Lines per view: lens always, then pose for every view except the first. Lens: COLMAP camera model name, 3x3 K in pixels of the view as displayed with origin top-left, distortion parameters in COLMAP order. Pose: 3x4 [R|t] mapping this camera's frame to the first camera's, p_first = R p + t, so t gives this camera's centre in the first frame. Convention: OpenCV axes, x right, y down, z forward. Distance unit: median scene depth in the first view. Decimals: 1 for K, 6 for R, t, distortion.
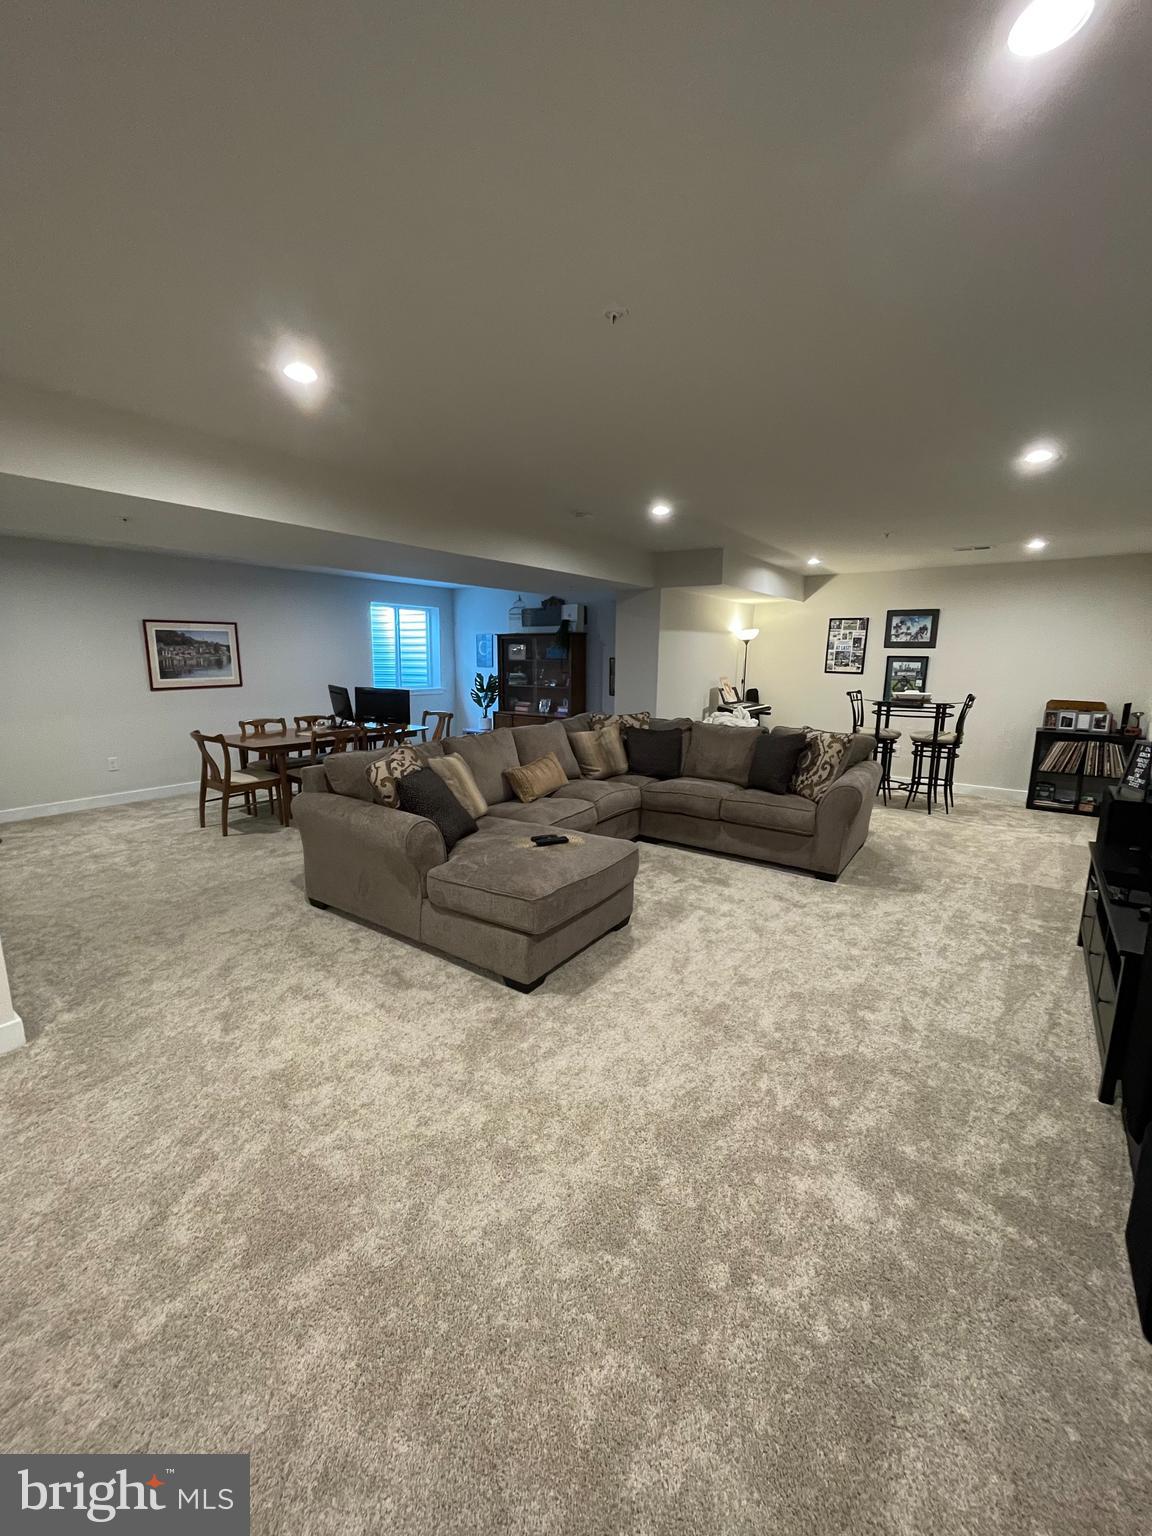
lens RADIAL K [[621.4, 0, 574.2], [0, 621.4, 768.9], [0, 0, 1]] dist [-0.005980, 0.000627]
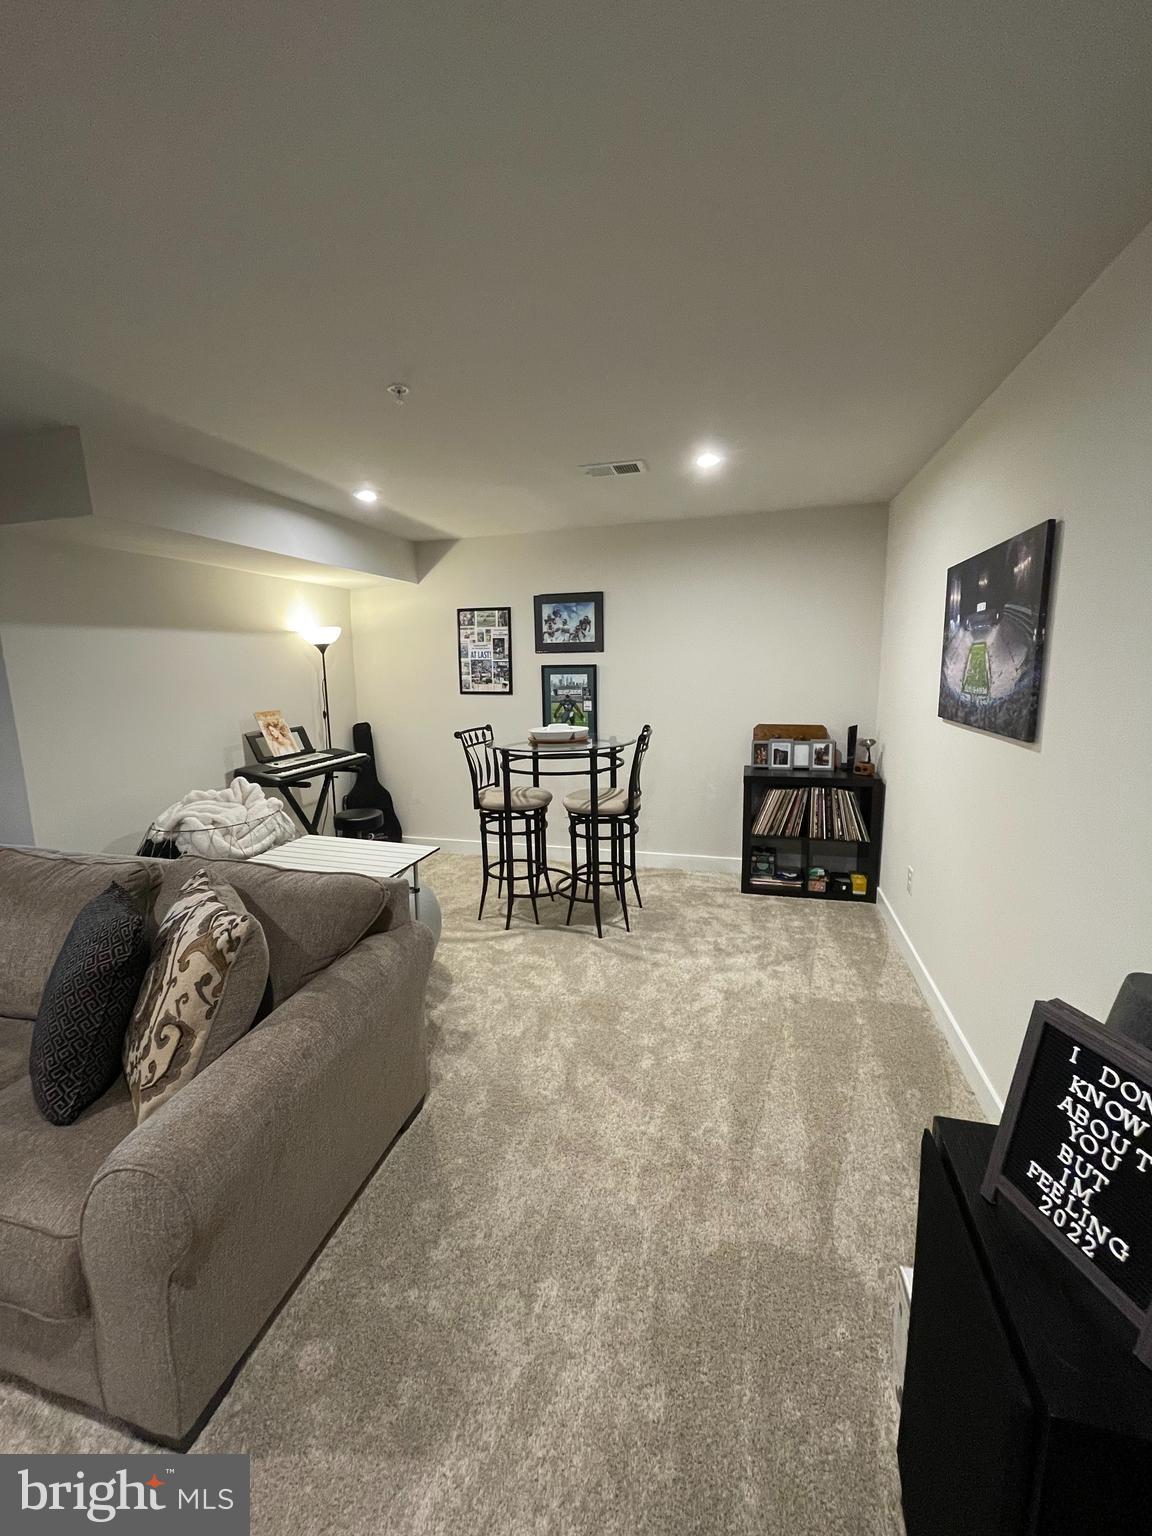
lens RADIAL K [[621.4, 0, 578.9], [0, 621.4, 768.8], [0, 0, 1]] dist [-0.005980, 0.000627]
pose [[0.933094, -0.085794, 0.349250, 0.355395], [0.091261, 0.995827, 0.000803, -0.083653], [-0.347861, 0.031124, 0.937029, 0.446269]]
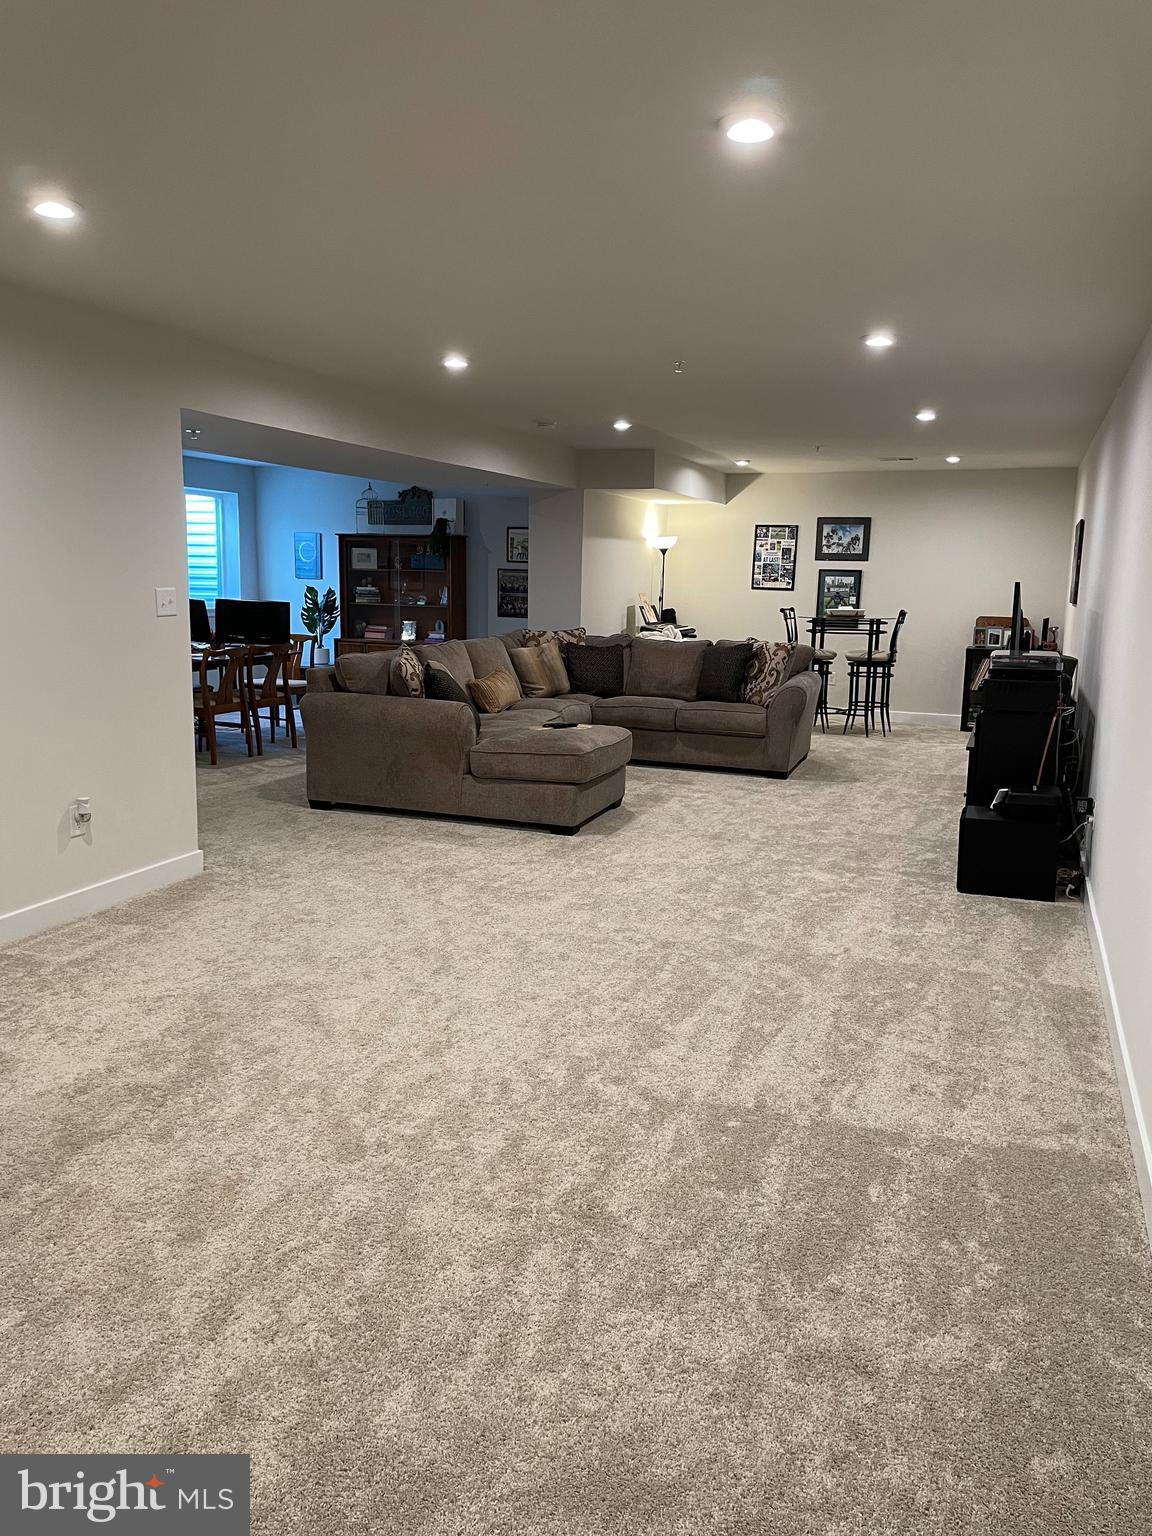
lens RADIAL K [[1152.5, 0, 589.1], [0, 1152.5, 762.7], [0, 0, 1]] dist [0.076352, -0.006564]
pose [[0.962151, -0.032542, 0.270566, -0.302893], [0.036368, 0.999297, -0.009138, 0.109640], [-0.270078, 0.018632, 0.962658, -0.563056]]
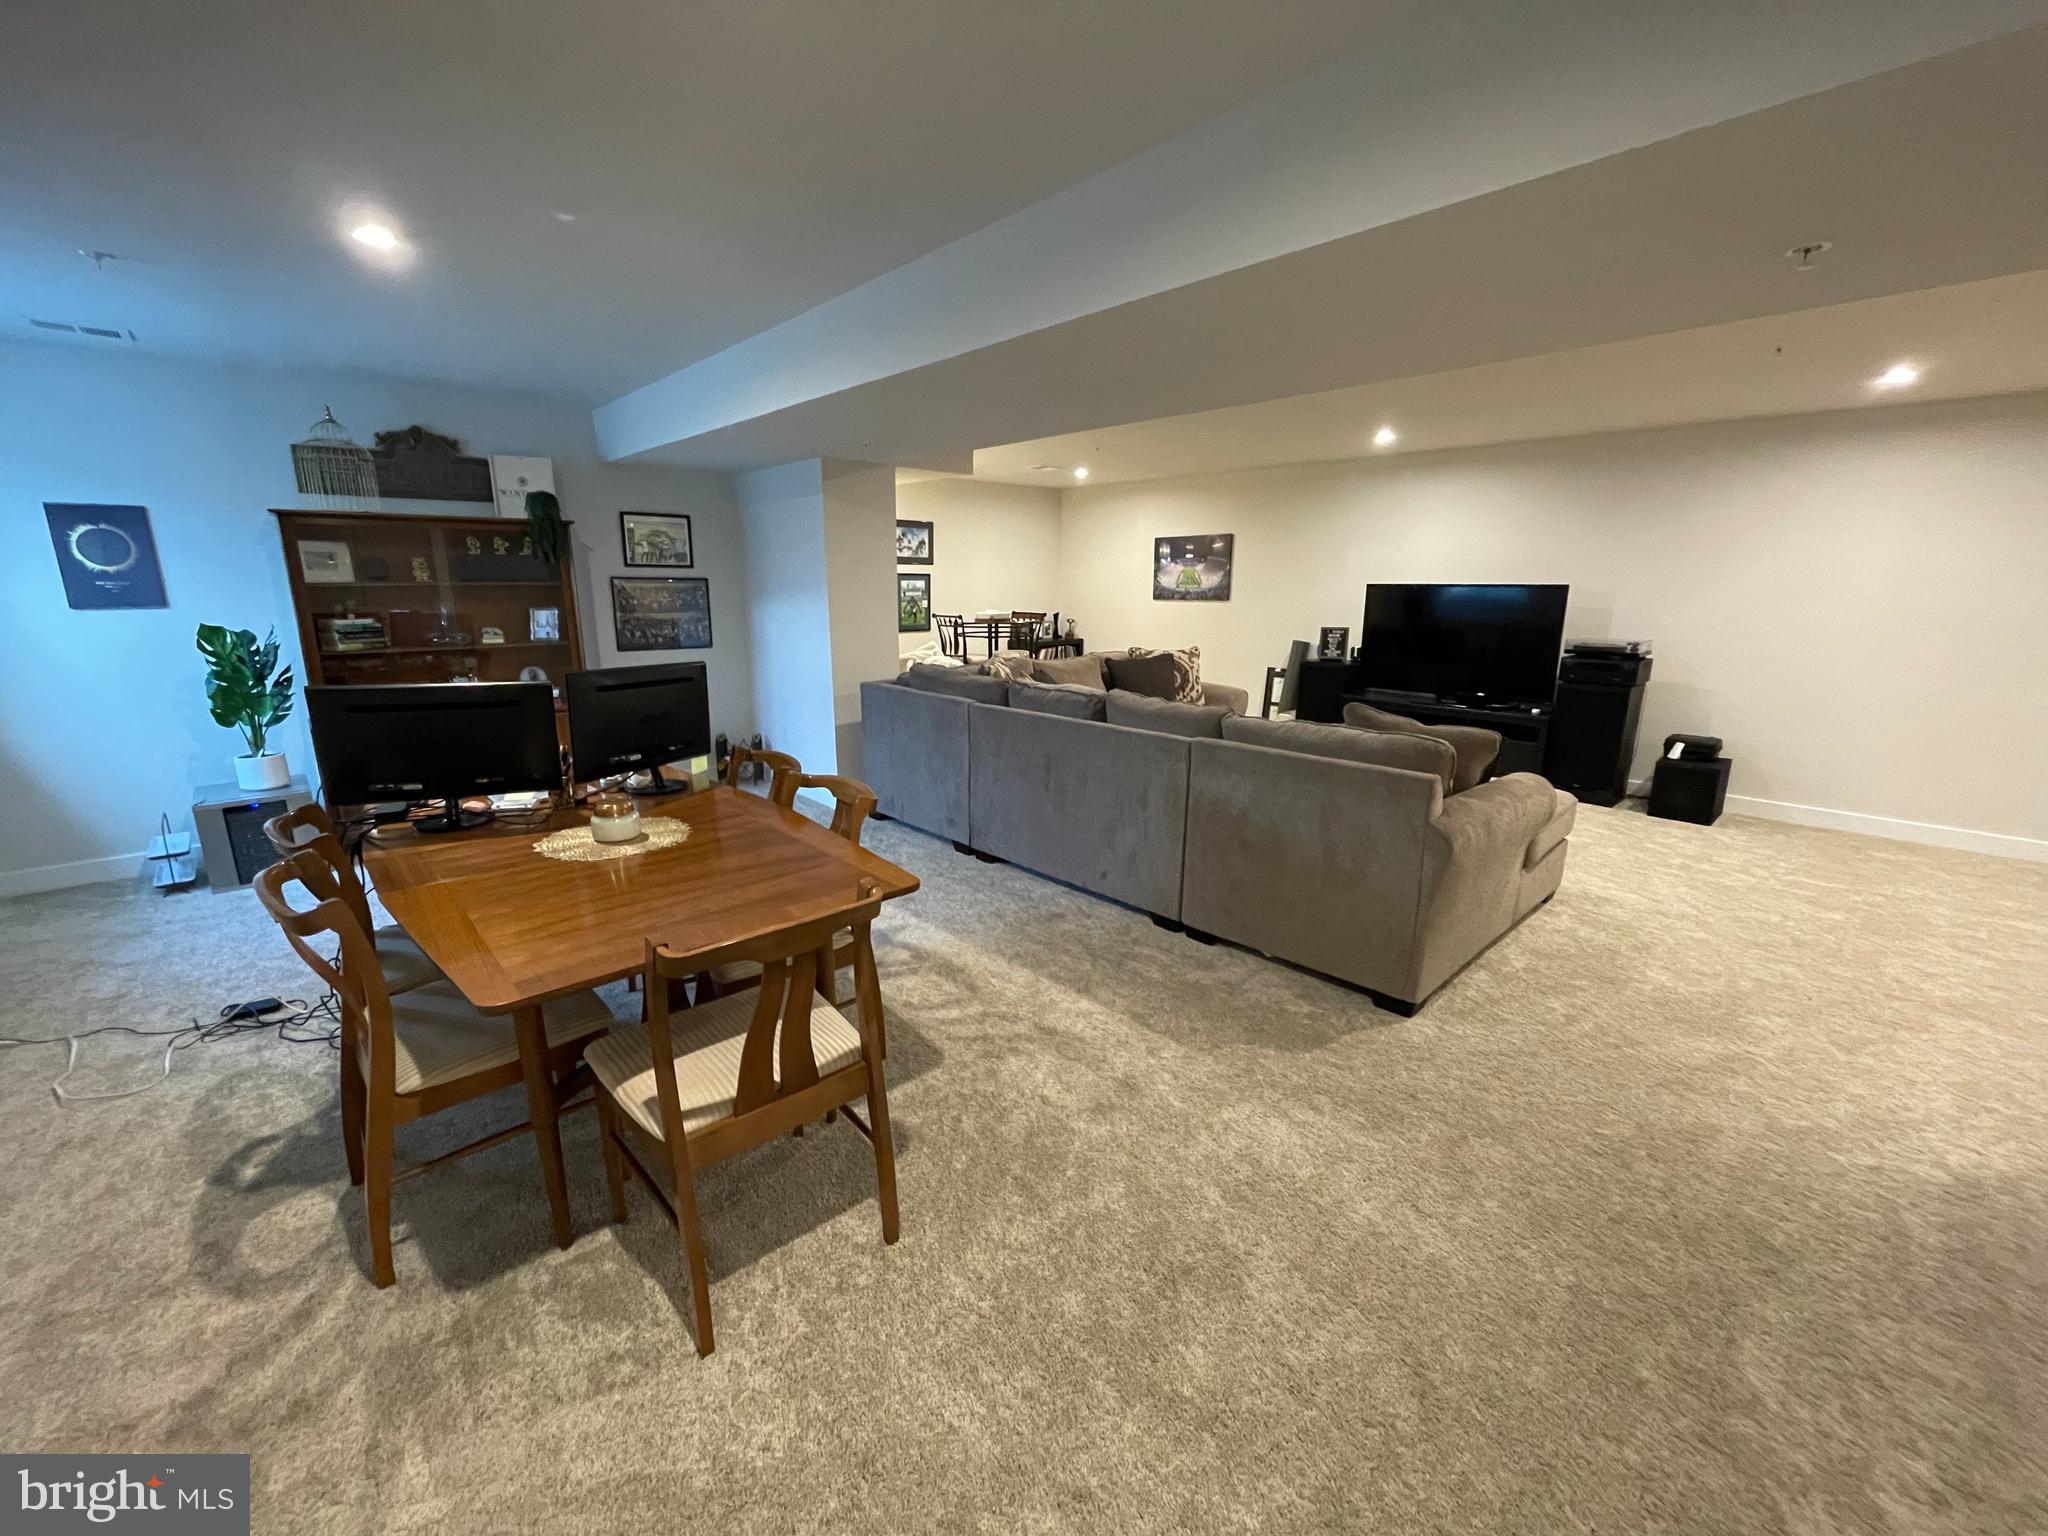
lens RADIAL K [[828.5, 0, 1030.1], [0, 828.5, 778.6], [0, 0, 1]] dist [-0.005980, 0.000627]
pose [[0.191140, -0.234438, 0.953155, -0.718952], [0.175394, 0.963588, 0.201832, -0.123776], [-0.965765, 0.128599, 0.225299, 0.692200]]
